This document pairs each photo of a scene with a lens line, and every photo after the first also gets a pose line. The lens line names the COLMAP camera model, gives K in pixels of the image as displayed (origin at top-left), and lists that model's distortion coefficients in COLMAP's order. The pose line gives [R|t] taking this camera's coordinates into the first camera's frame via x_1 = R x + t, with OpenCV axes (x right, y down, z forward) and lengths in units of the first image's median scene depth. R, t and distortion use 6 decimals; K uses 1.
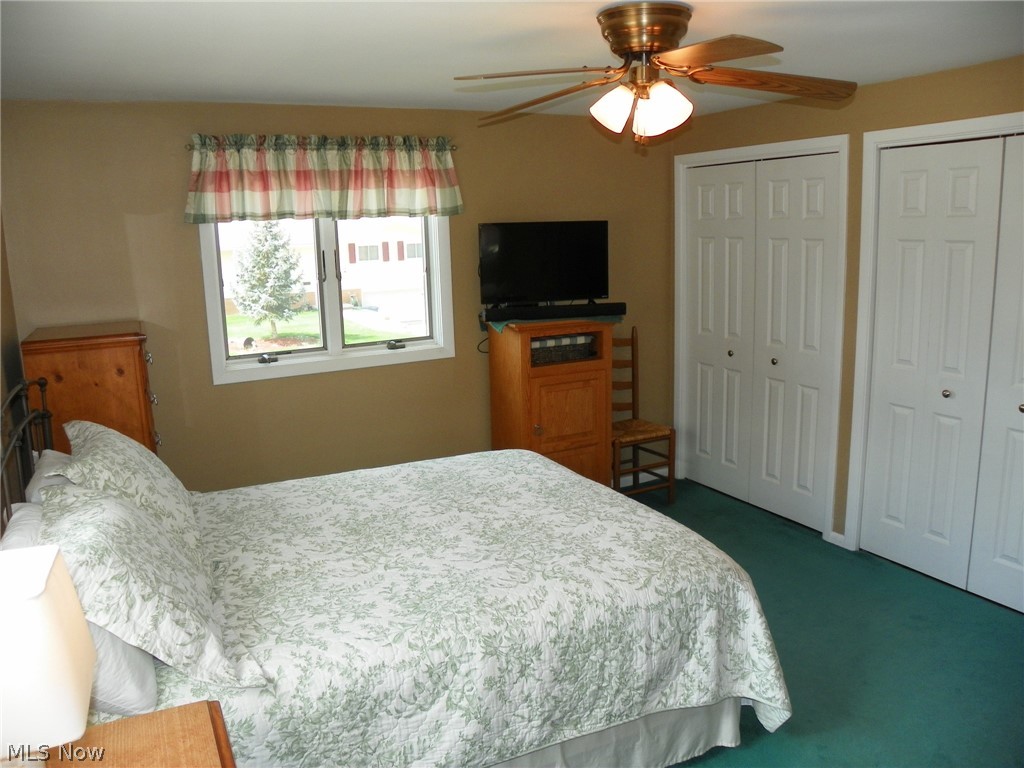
lens RADIAL K [[767.1, 0, 558.4], [0, 767.1, 382.4], [0, 0, 1]] dist [-0.155045, 0.091111]
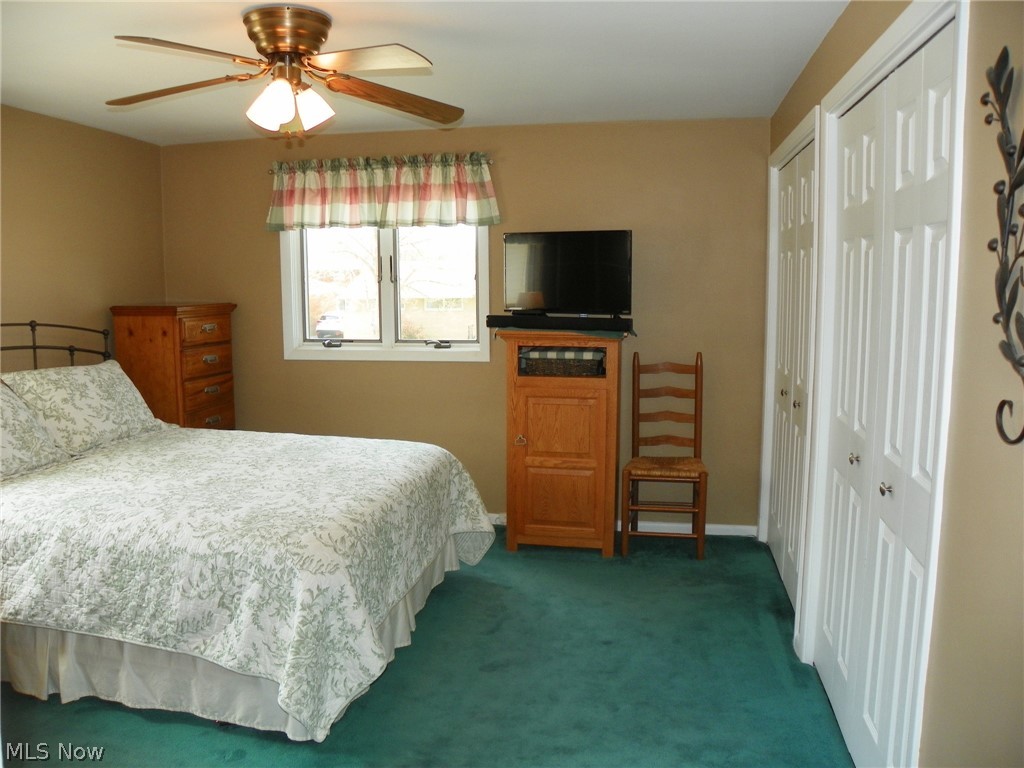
lens RADIAL K [[777.7, 0, 508.8], [0, 777.7, 380.0], [0, 0, 1]] dist [-0.157773, 0.099444]
pose [[0.771581, 0.106119, -0.627218, 0.679656], [-0.140341, 0.990090, -0.005130, -0.008296], [0.620458, 0.091983, 0.778827, 0.241603]]
